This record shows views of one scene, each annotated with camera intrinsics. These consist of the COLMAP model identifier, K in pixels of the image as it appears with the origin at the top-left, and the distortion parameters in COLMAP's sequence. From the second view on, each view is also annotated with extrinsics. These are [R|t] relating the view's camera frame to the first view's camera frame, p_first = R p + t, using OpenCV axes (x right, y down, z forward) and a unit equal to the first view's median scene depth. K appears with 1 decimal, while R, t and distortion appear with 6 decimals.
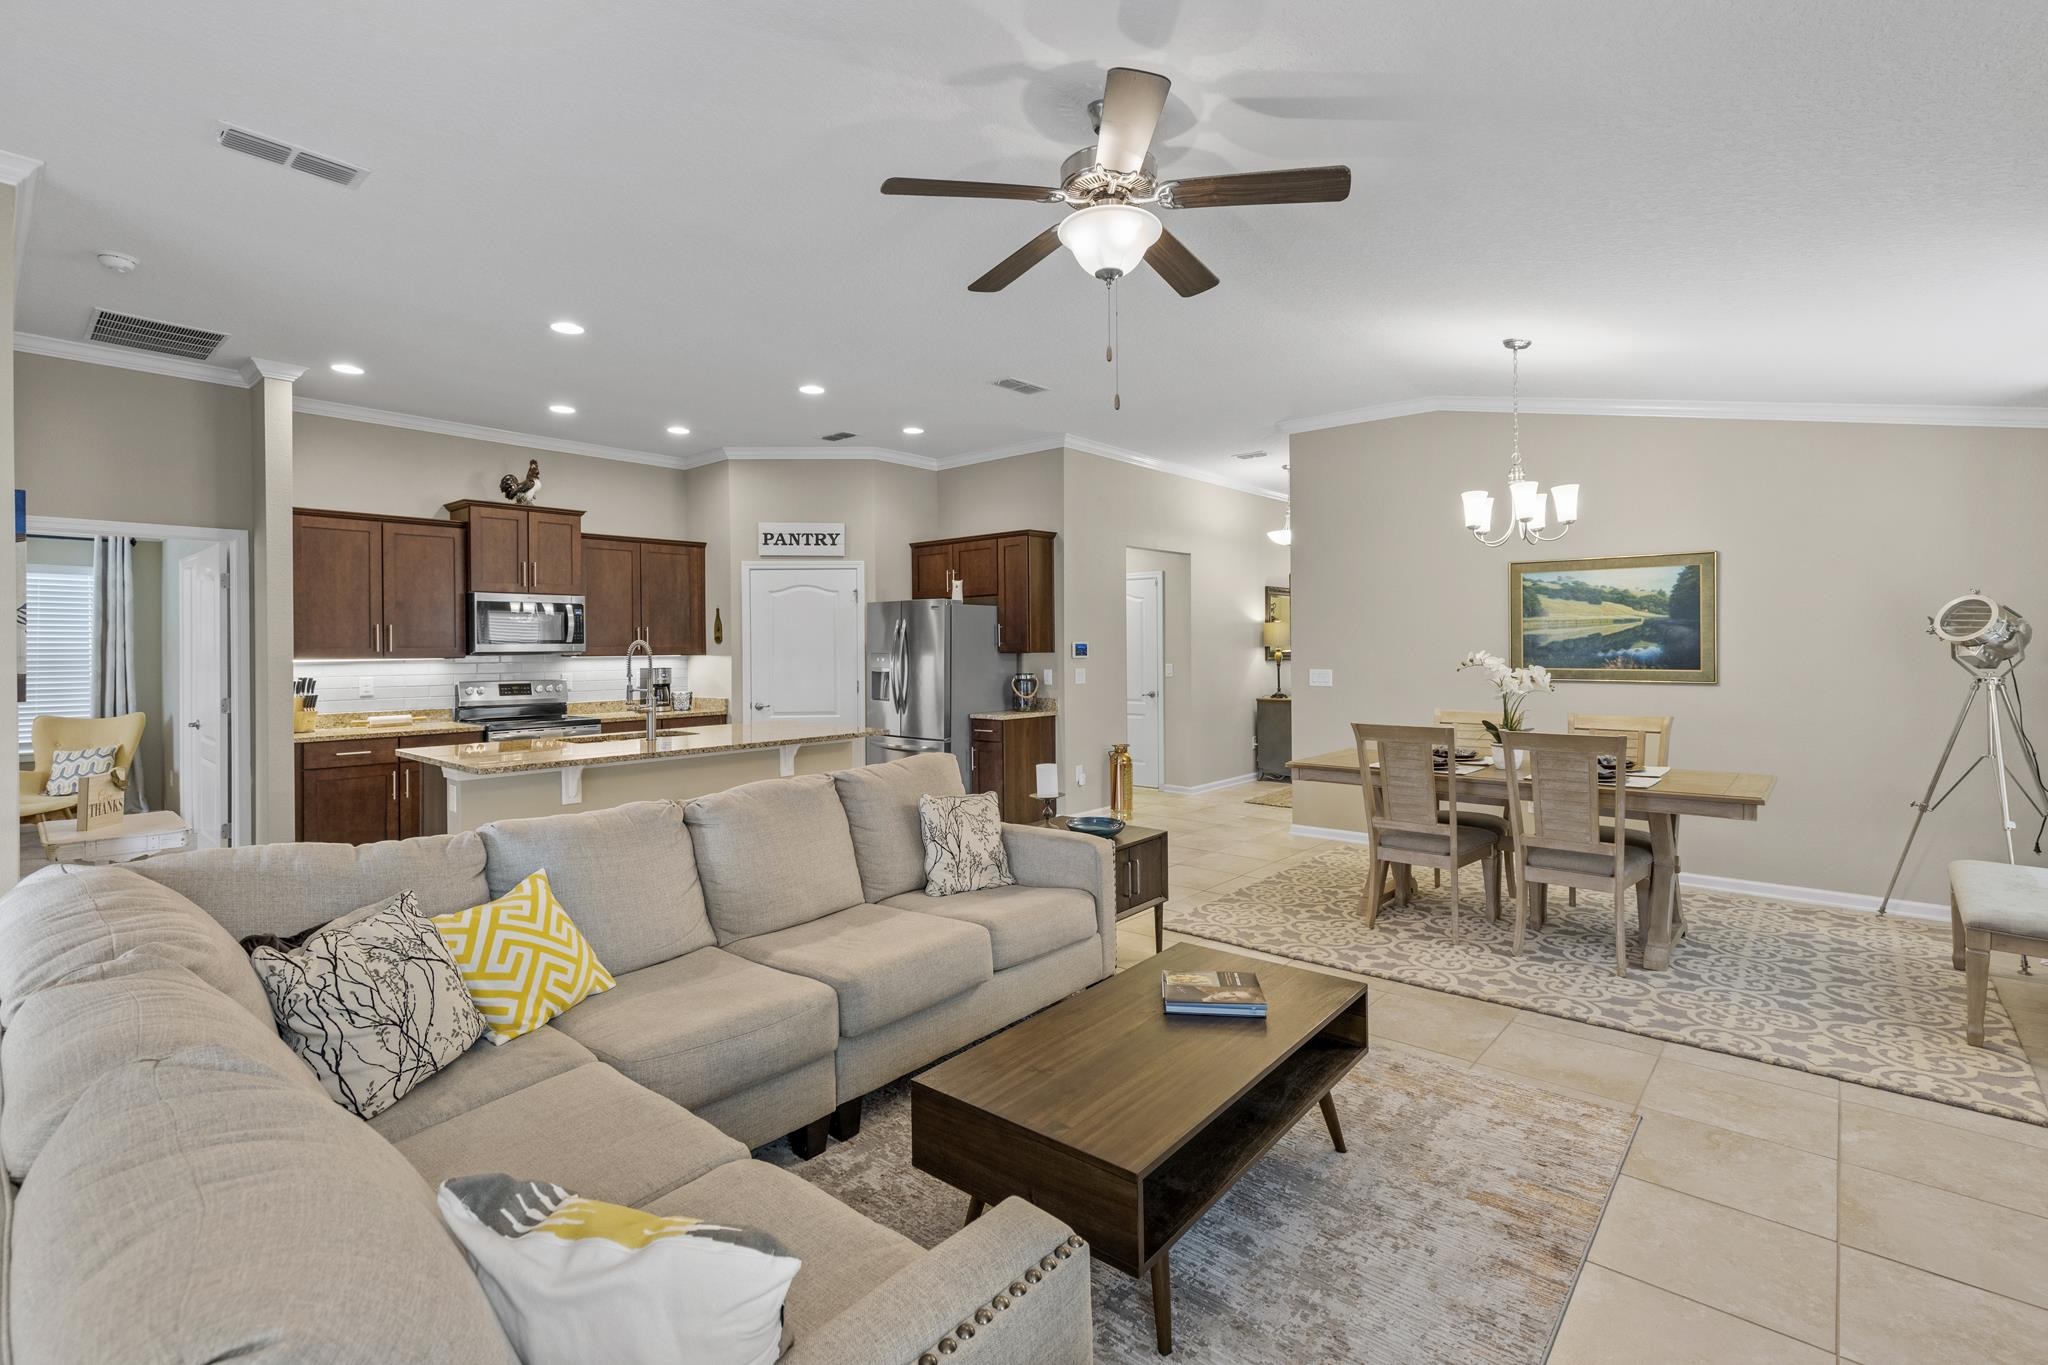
lens RADIAL K [[930.1, 0, 1017.8], [0, 930.1, 648.4], [0, 0, 1]] dist [0.002909, -0.001465]
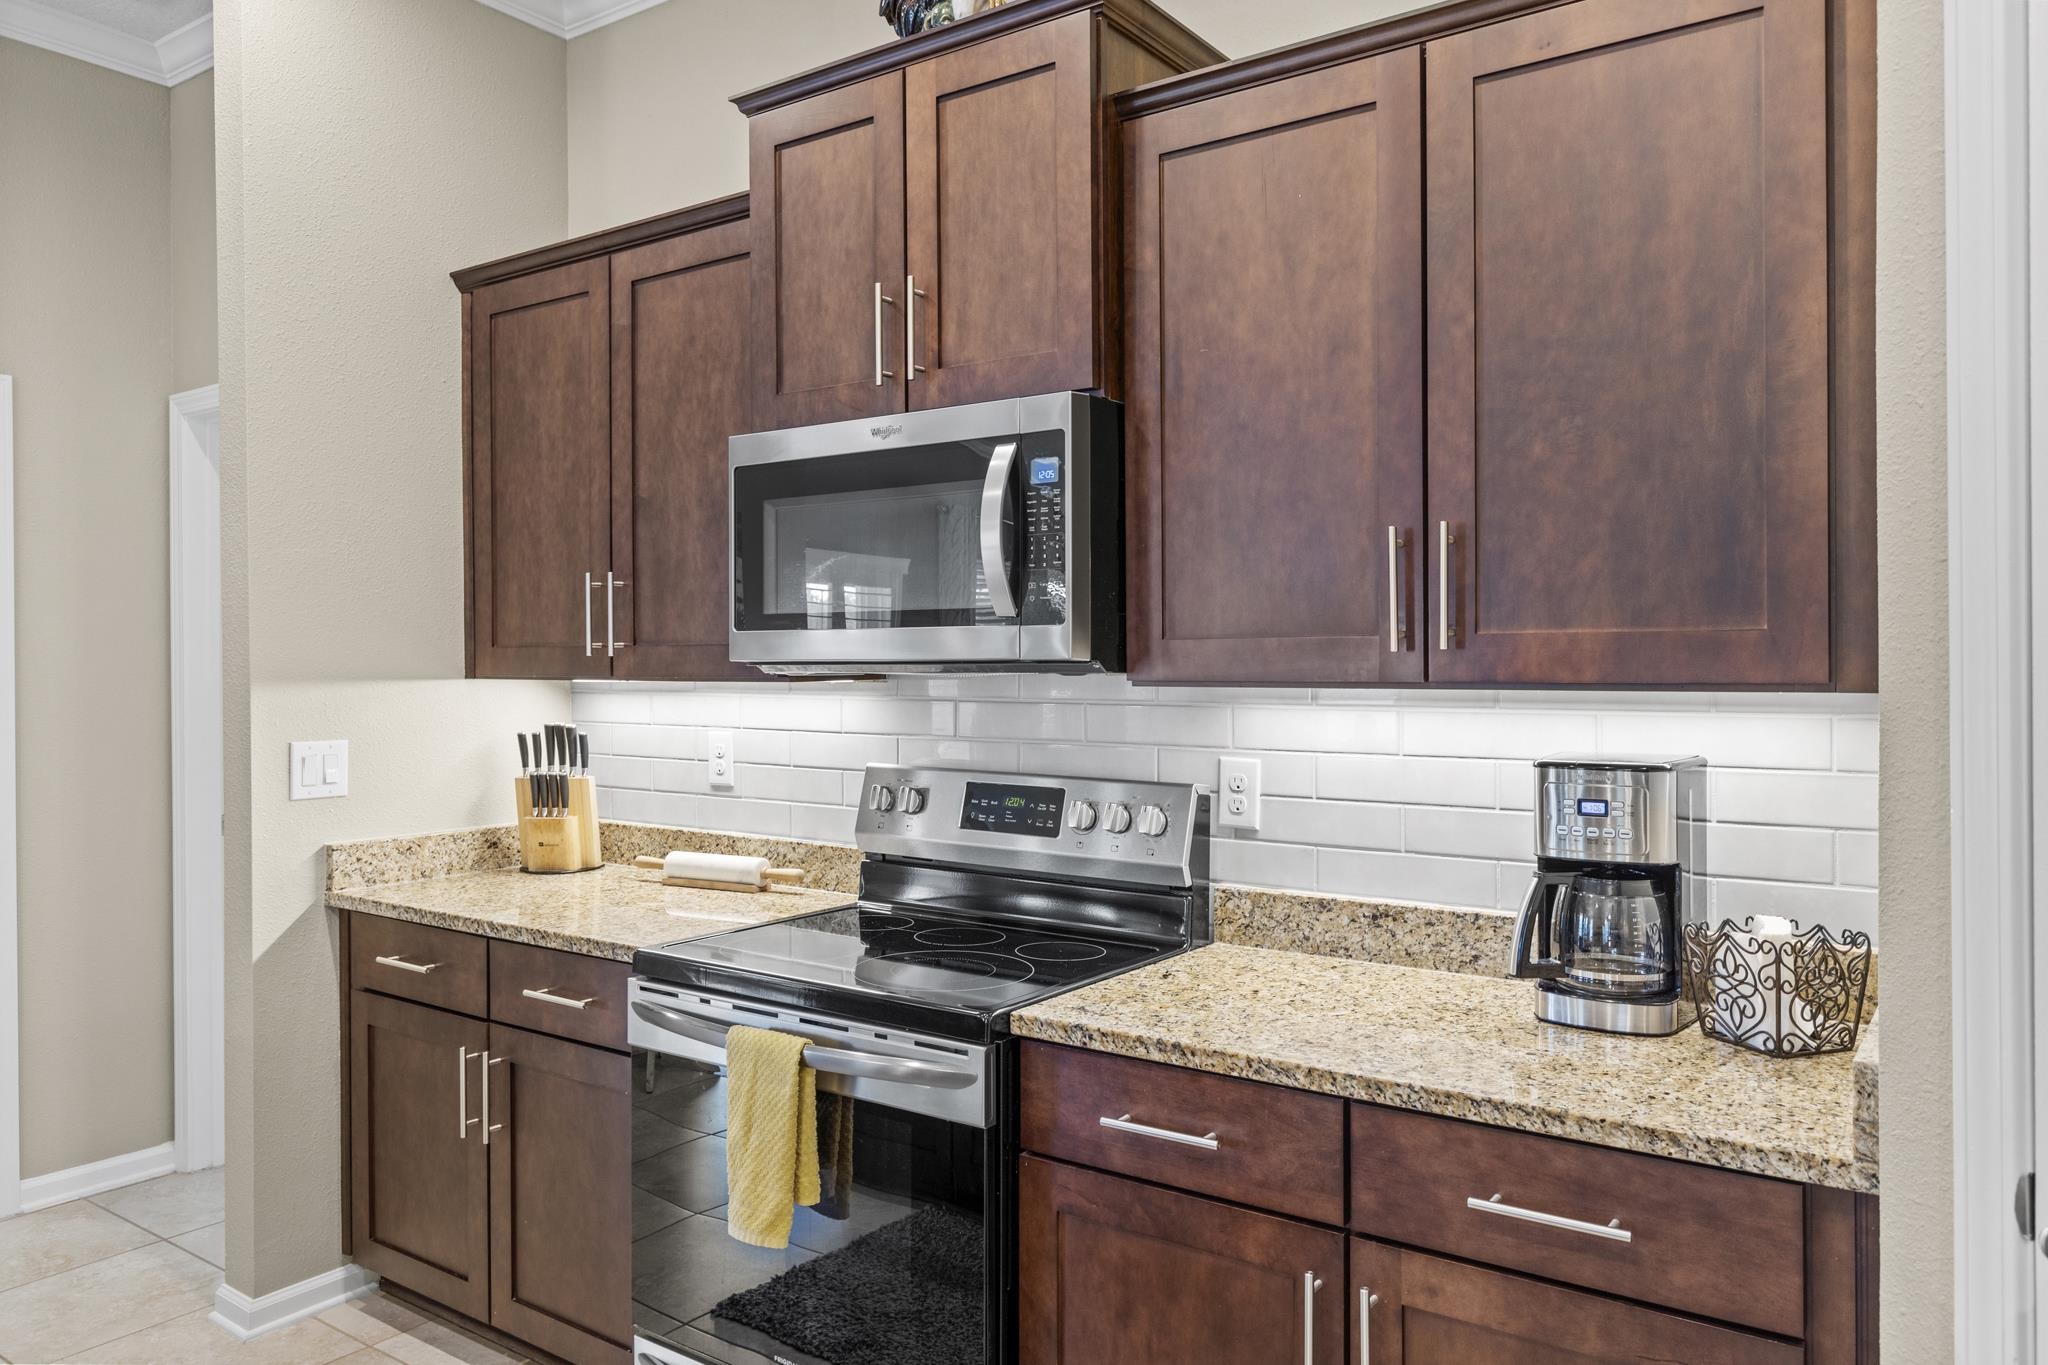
lens RADIAL K [[1408.0, 0, 1028.6], [0, 1408.0, 659.5], [0, 0, 1]] dist [-0.002180, -0.001750]
pose [[0.110504, 0.009808, -0.993827, -0.158161], [0.002973, 0.999944, 0.010199, -0.000263], [0.993871, -0.004082, 0.110469, 0.948698]]
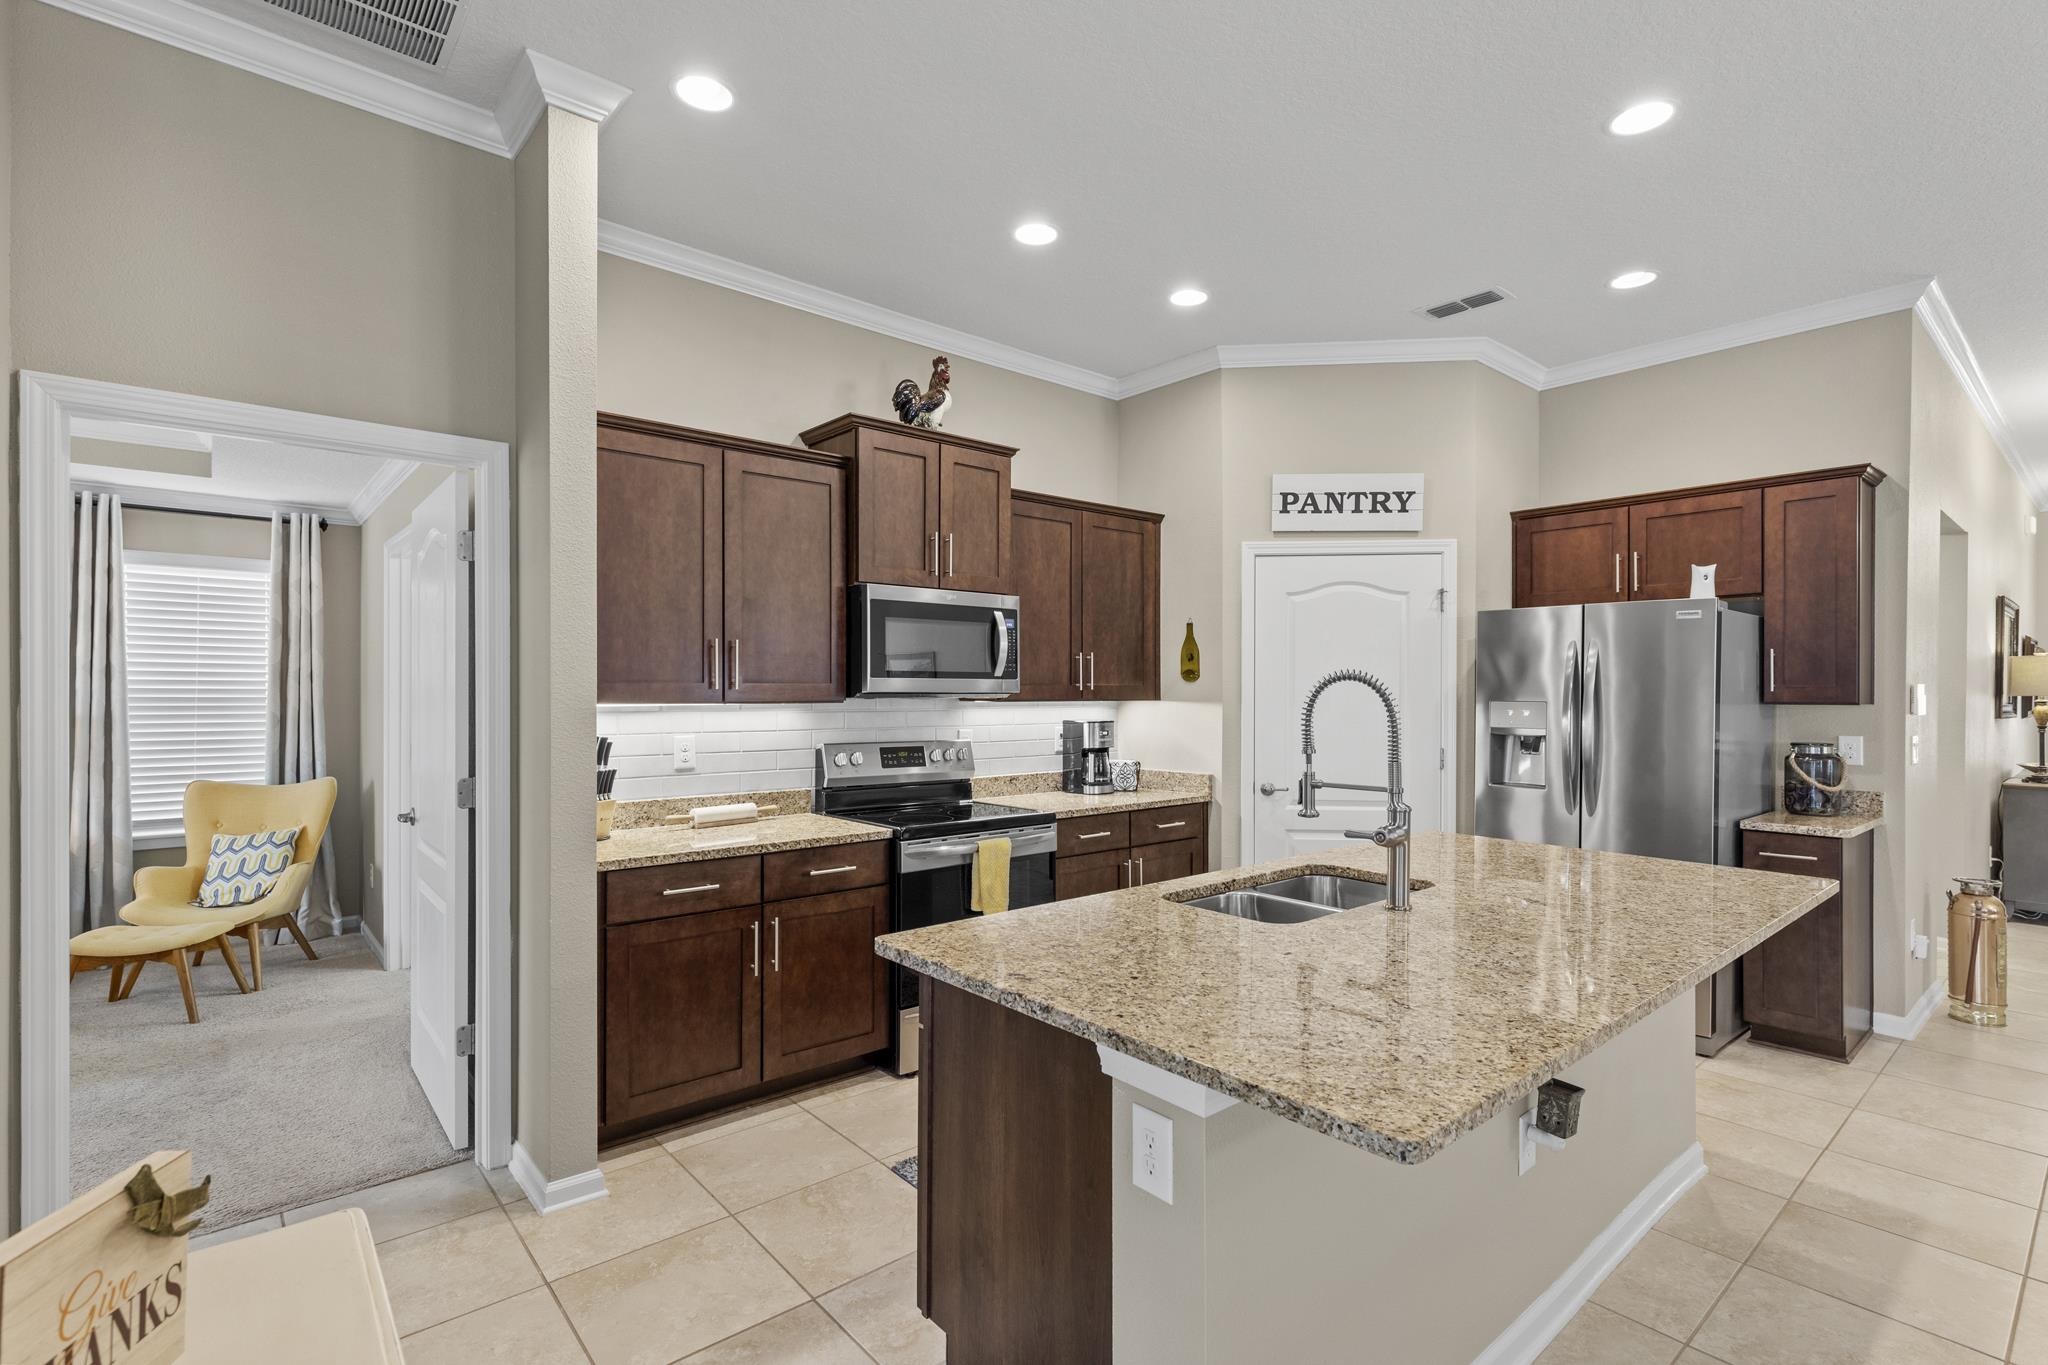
lens RADIAL K [[952.6, 0, 1025.5], [0, 952.6, 696.2], [0, 0, 1]] dist [0.004133, -0.000465]
pose [[0.990025, 0.011145, -0.140448, -0.375354], [-0.010326, 0.999925, 0.006561, 0.001517], [0.140510, -0.005045, 0.990066, 0.416595]]
